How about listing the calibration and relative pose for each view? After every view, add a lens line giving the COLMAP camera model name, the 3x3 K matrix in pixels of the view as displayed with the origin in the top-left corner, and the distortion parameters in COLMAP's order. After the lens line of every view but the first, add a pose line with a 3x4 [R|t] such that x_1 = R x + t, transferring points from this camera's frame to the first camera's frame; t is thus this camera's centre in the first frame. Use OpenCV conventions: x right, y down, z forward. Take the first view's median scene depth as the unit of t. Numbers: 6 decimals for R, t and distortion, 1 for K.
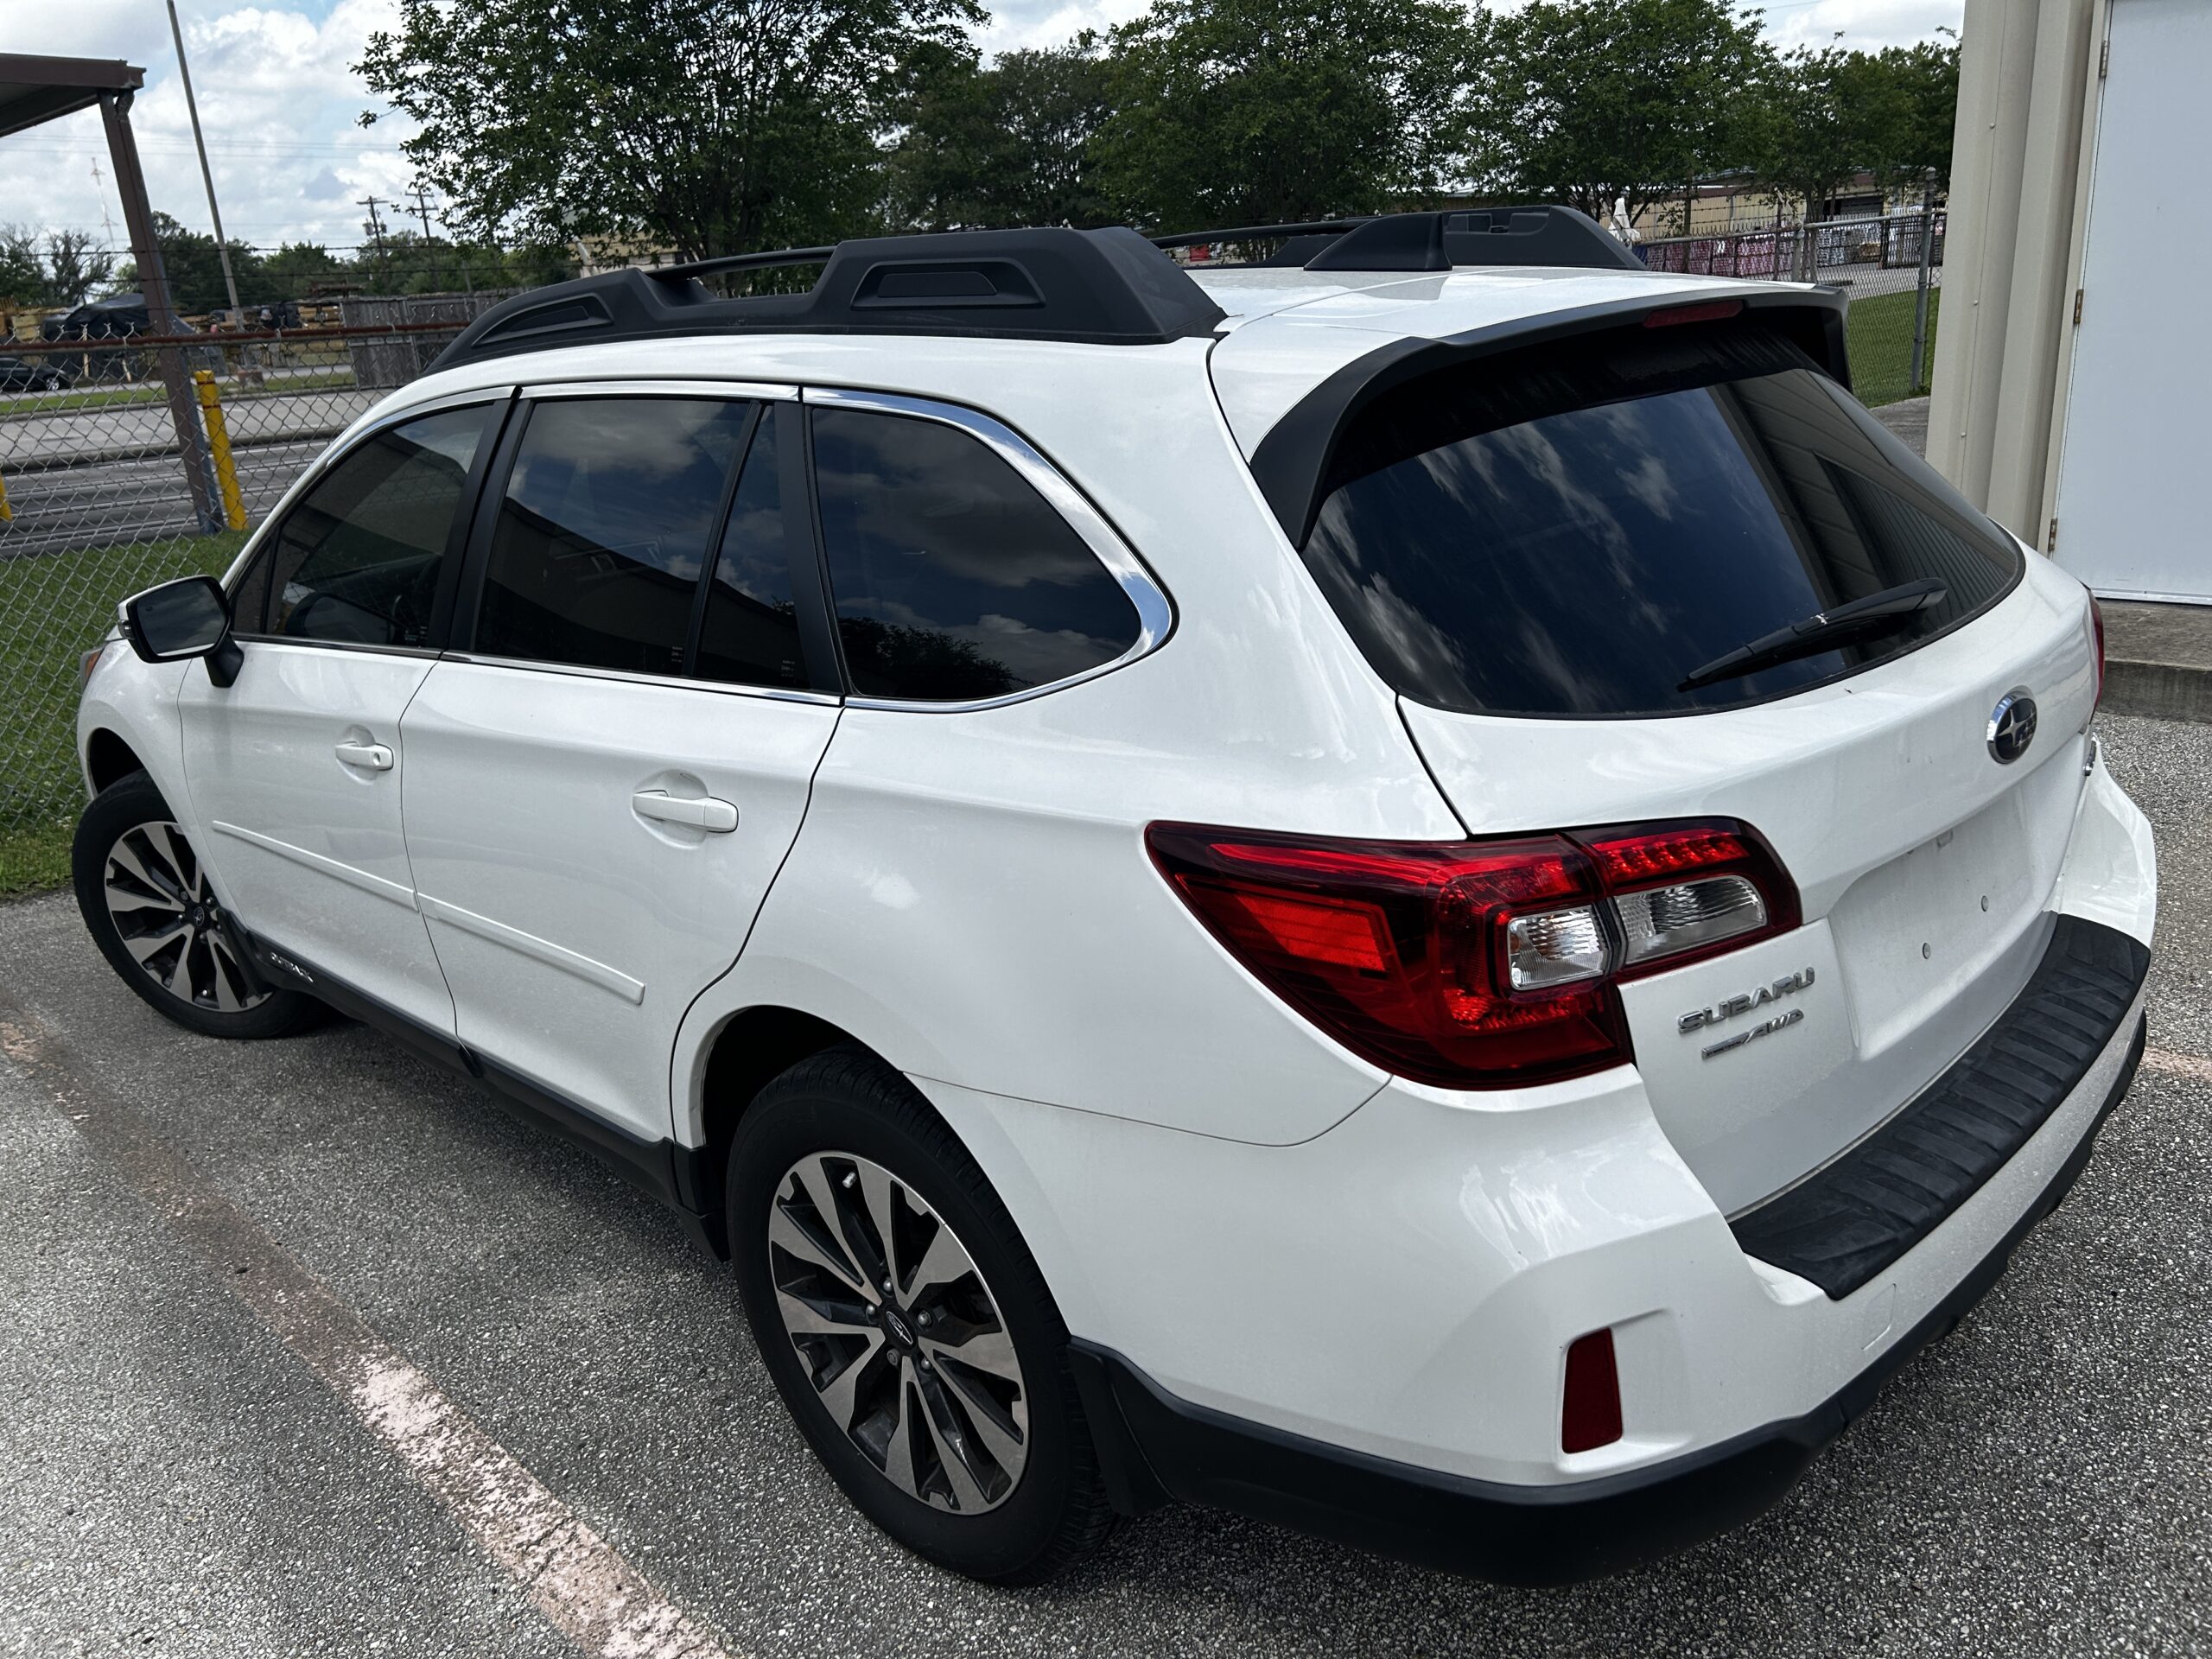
lens RADIAL K [[1662.5, 0, 1107.4], [0, 1662.5, 830.1], [0, 0, 1]] dist [0.066271, -0.079165]
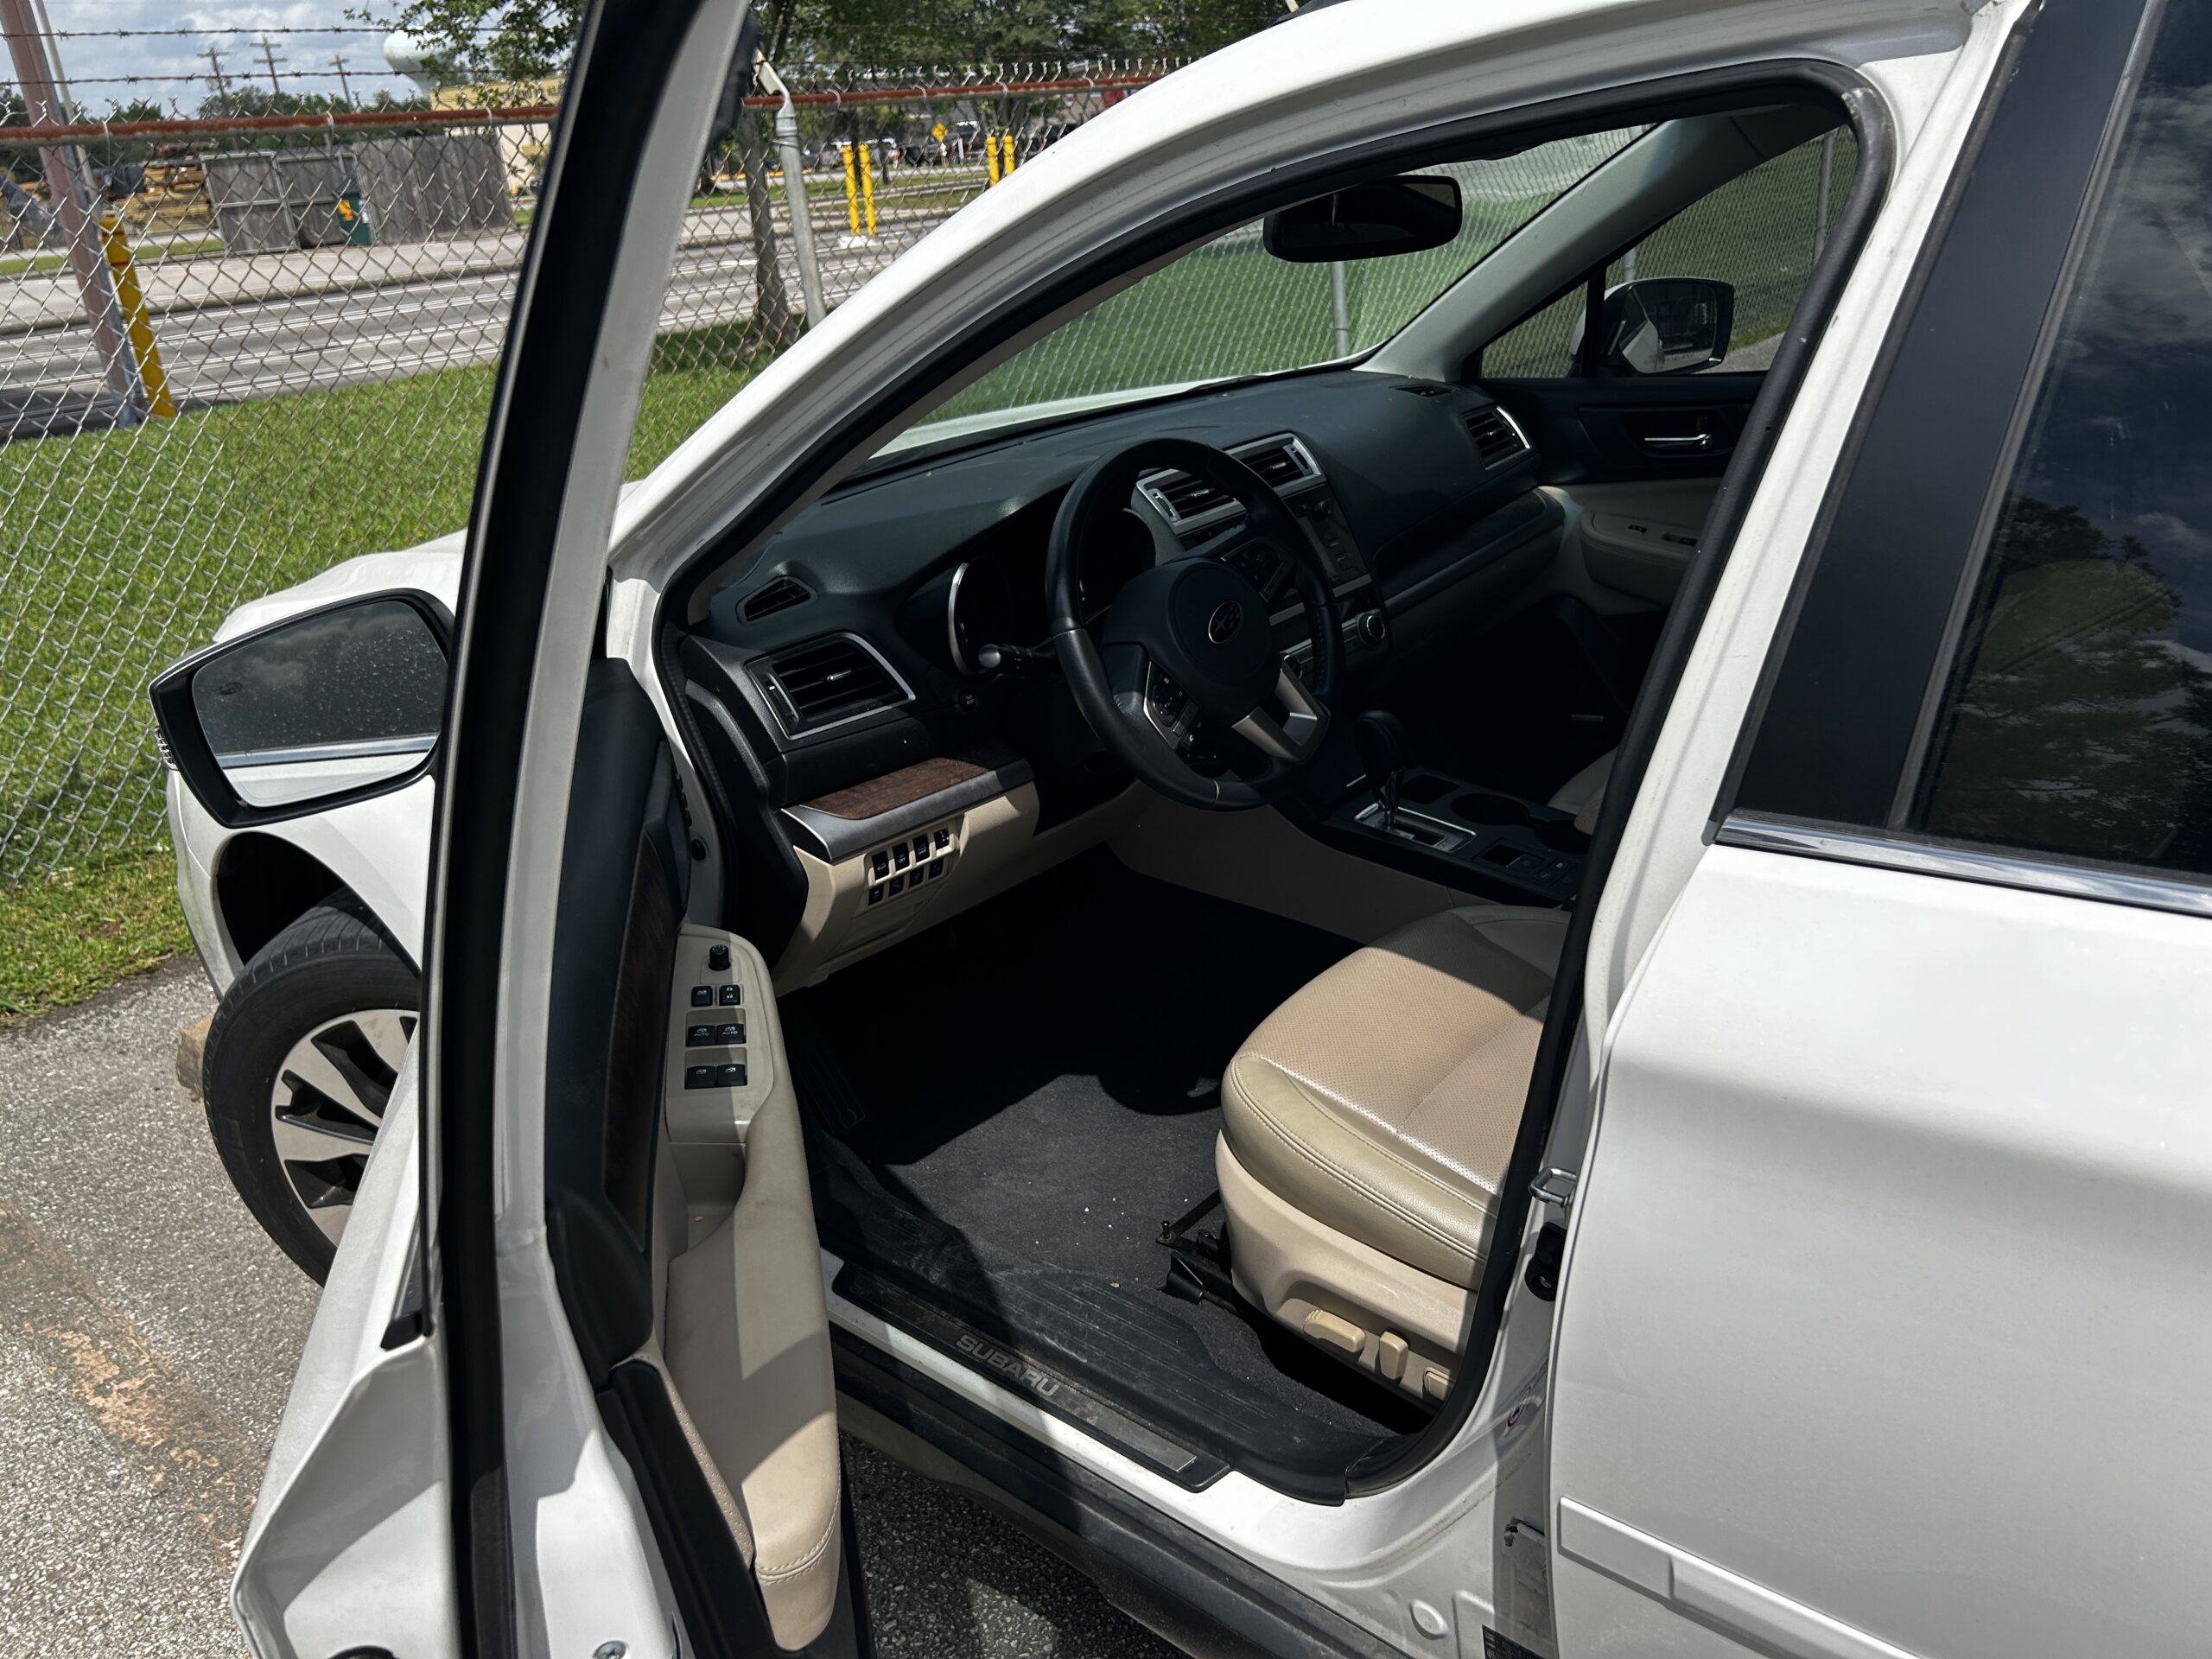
lens RADIAL K [[1662.5, 0, 1109.1], [0, 1662.5, 827.5], [0, 0, 1]] dist [0.066271, -0.079165]
pose [[0.997779, -0.035967, 0.056075, -0.412362], [0.031662, 0.996616, 0.075860, -0.102646], [-0.058613, -0.073916, 0.995540, 0.534982]]
